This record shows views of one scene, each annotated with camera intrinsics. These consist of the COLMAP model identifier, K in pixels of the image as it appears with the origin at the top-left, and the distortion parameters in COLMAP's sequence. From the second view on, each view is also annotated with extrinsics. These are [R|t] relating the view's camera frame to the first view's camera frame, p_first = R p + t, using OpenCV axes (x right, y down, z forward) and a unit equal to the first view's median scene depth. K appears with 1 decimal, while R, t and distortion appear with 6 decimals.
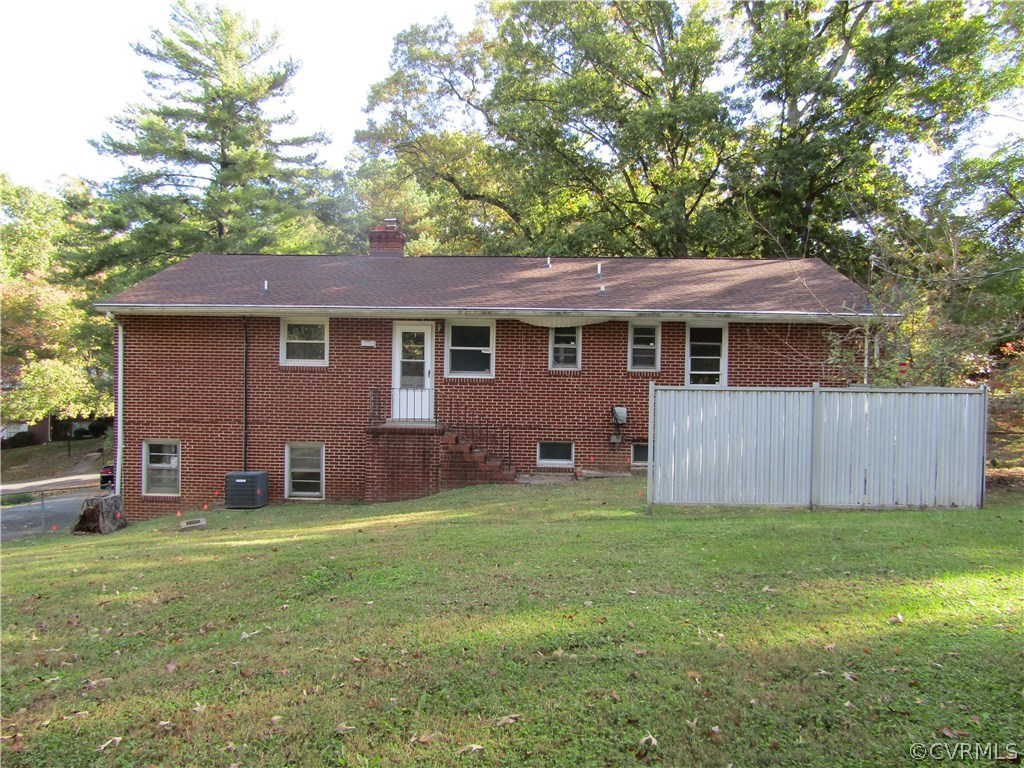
lens RADIAL K [[728.0, 0, 511.8], [0, 728.0, 383.9], [0, 0, 1]] dist [-0.007717, 0.000498]
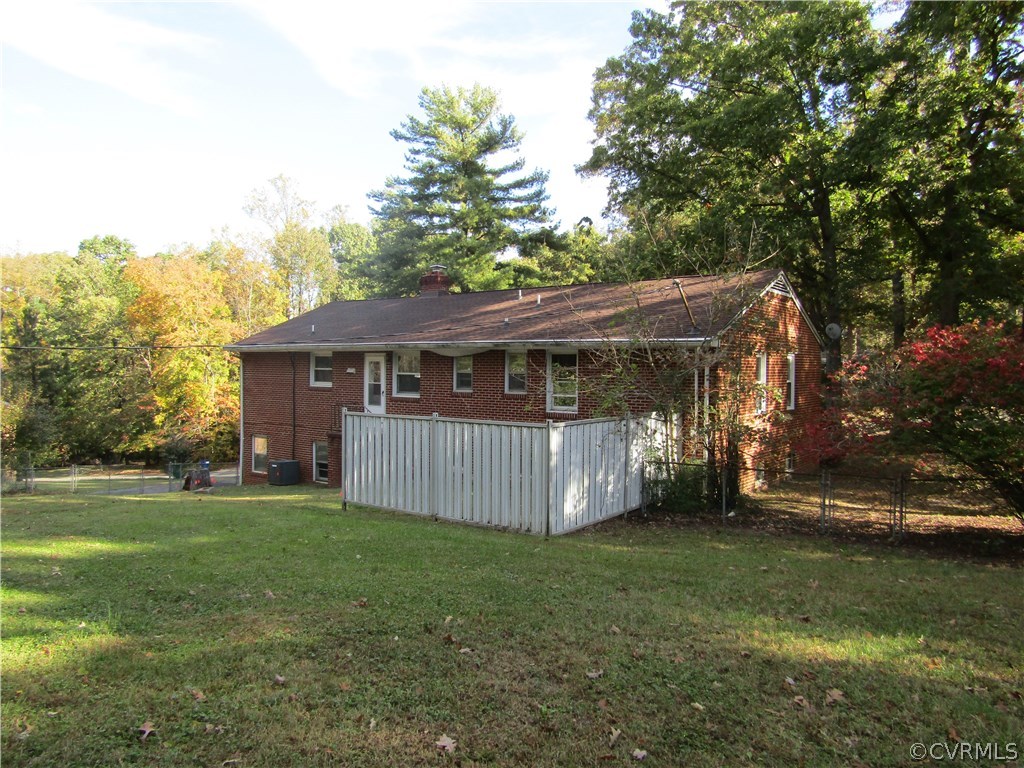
lens RADIAL K [[728.0, 0, 511.2], [0, 728.0, 386.0], [0, 0, 1]] dist [-0.007717, 0.000498]
pose [[0.825679, 0.006461, -0.564103, 0.795379], [-0.003933, 0.999976, 0.005697, -0.035482], [0.564126, -0.002485, 0.825685, 0.061170]]
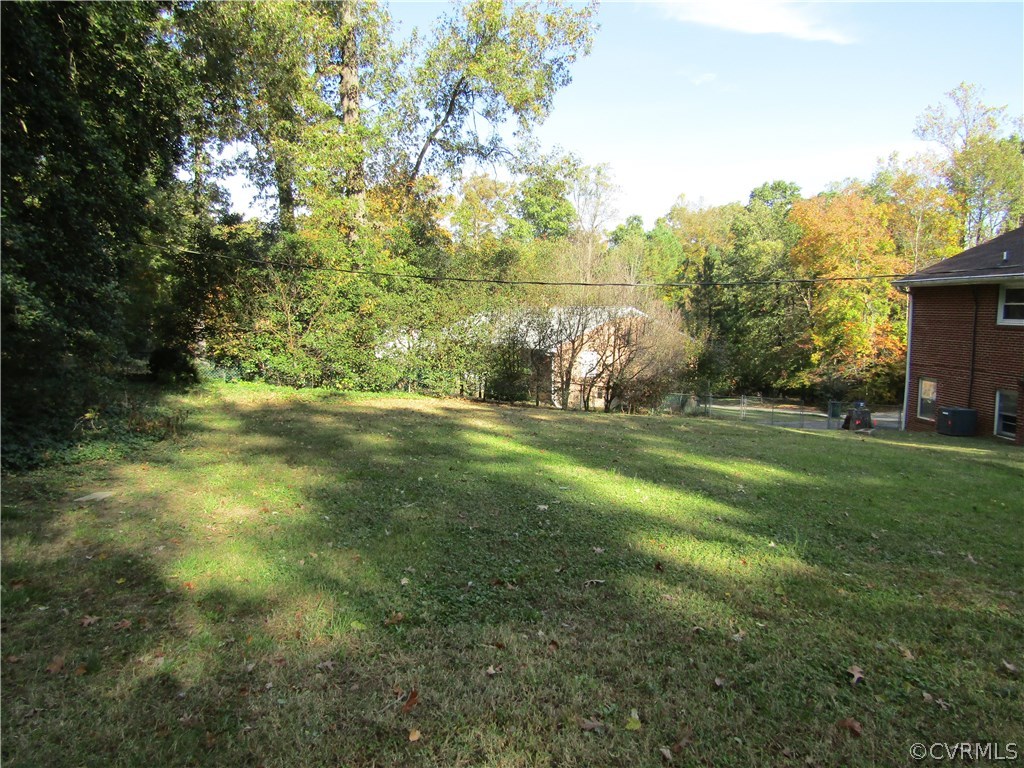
lens RADIAL K [[728.0, 0, 514.4], [0, 728.0, 386.6], [0, 0, 1]] dist [-0.007717, 0.000498]
pose [[0.129233, 0.092650, -0.987276, 0.768987], [-0.005002, 0.995674, 0.092783, -0.030560], [0.991602, -0.007052, 0.129138, 0.058252]]
